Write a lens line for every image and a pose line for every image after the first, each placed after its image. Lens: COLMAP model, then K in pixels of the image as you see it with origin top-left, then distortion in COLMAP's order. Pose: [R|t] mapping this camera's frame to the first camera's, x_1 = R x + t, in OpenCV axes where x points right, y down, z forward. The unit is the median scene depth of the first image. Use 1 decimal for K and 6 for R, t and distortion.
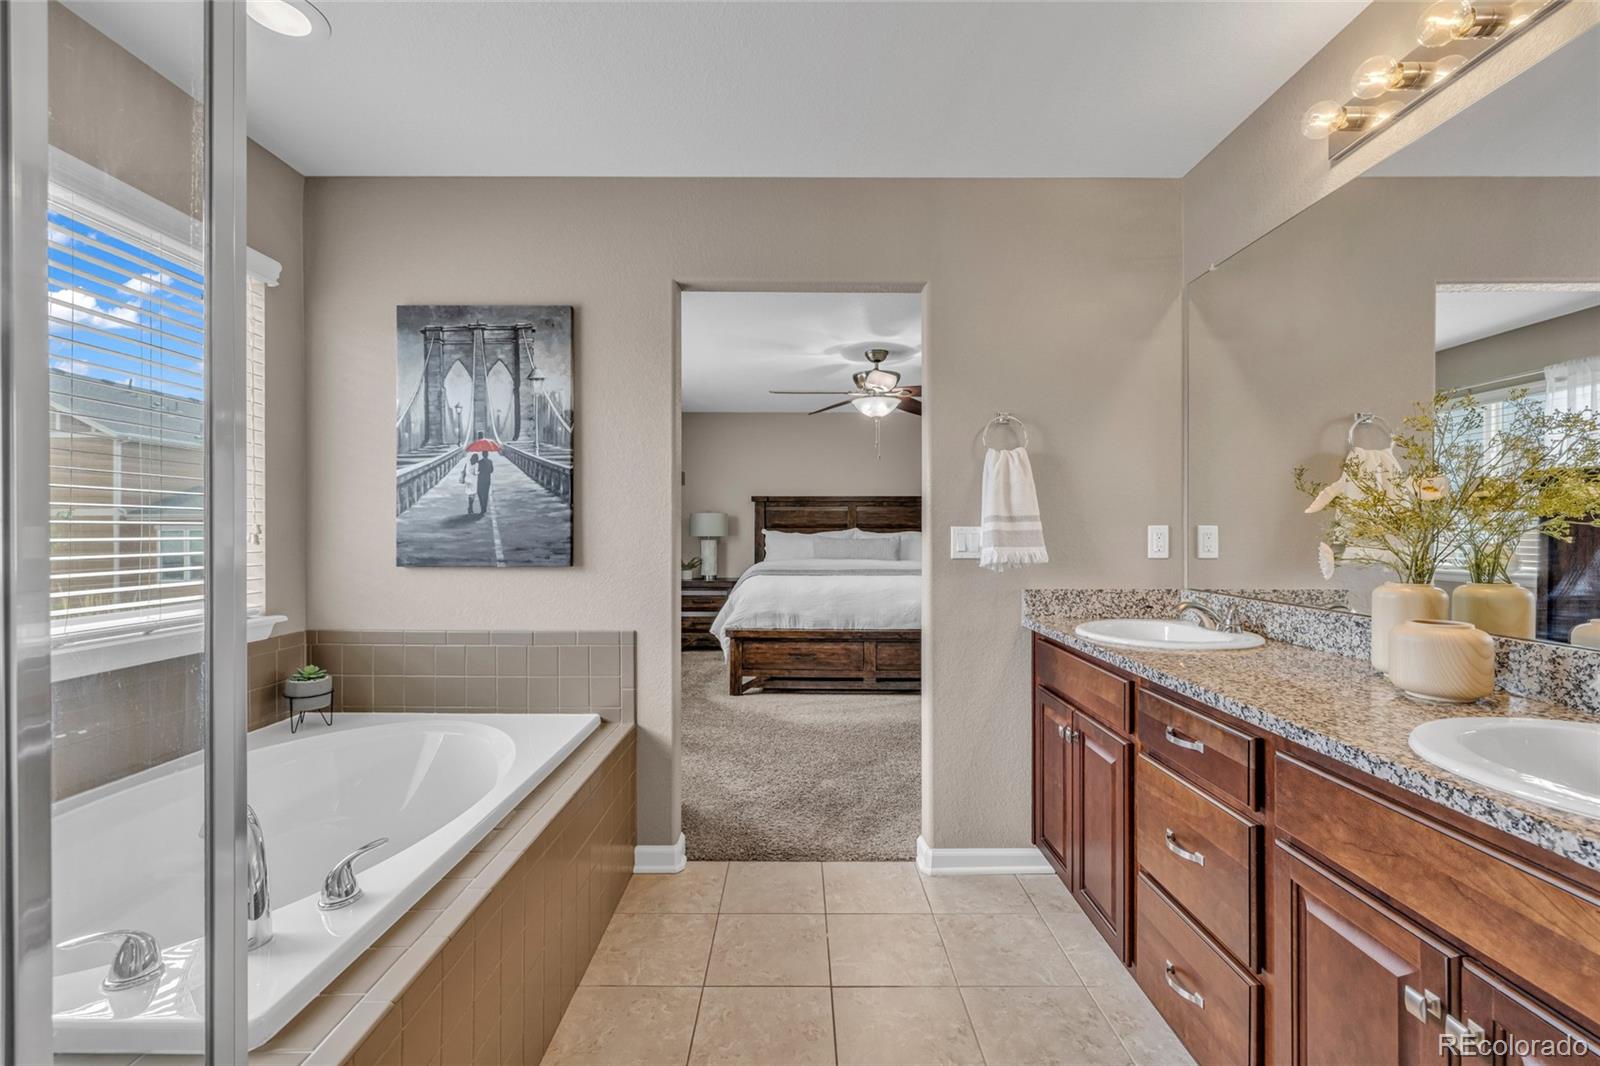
lens RADIAL K [[660.5, 0, 802.9], [0, 660.5, 532.6], [0, 0, 1]] dist [-0.000368, 0.001730]
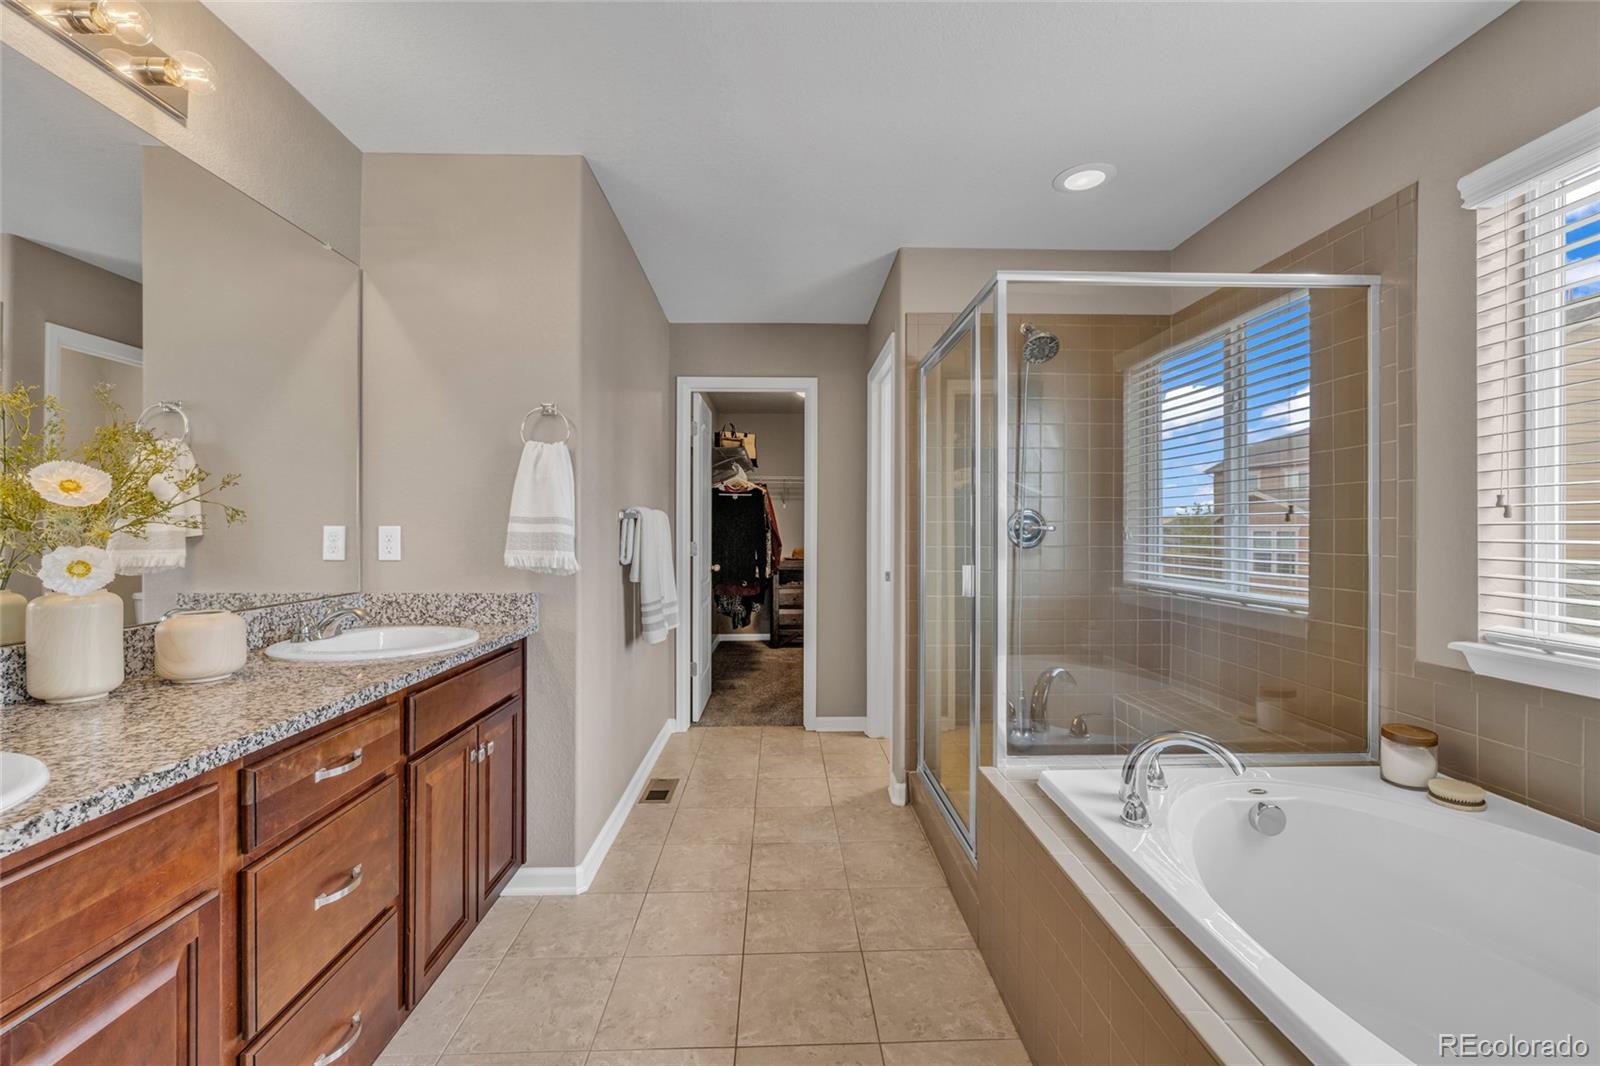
lens RADIAL K [[660.5, 0, 797.3], [0, 660.5, 527.6], [0, 0, 1]] dist [-0.000368, 0.001730]
pose [[-0.999452, -0.001197, -0.033074, -0.008948], [-0.001418, 0.999977, 0.006661, -0.016683], [0.033065, 0.006705, -0.999431, 2.160279]]
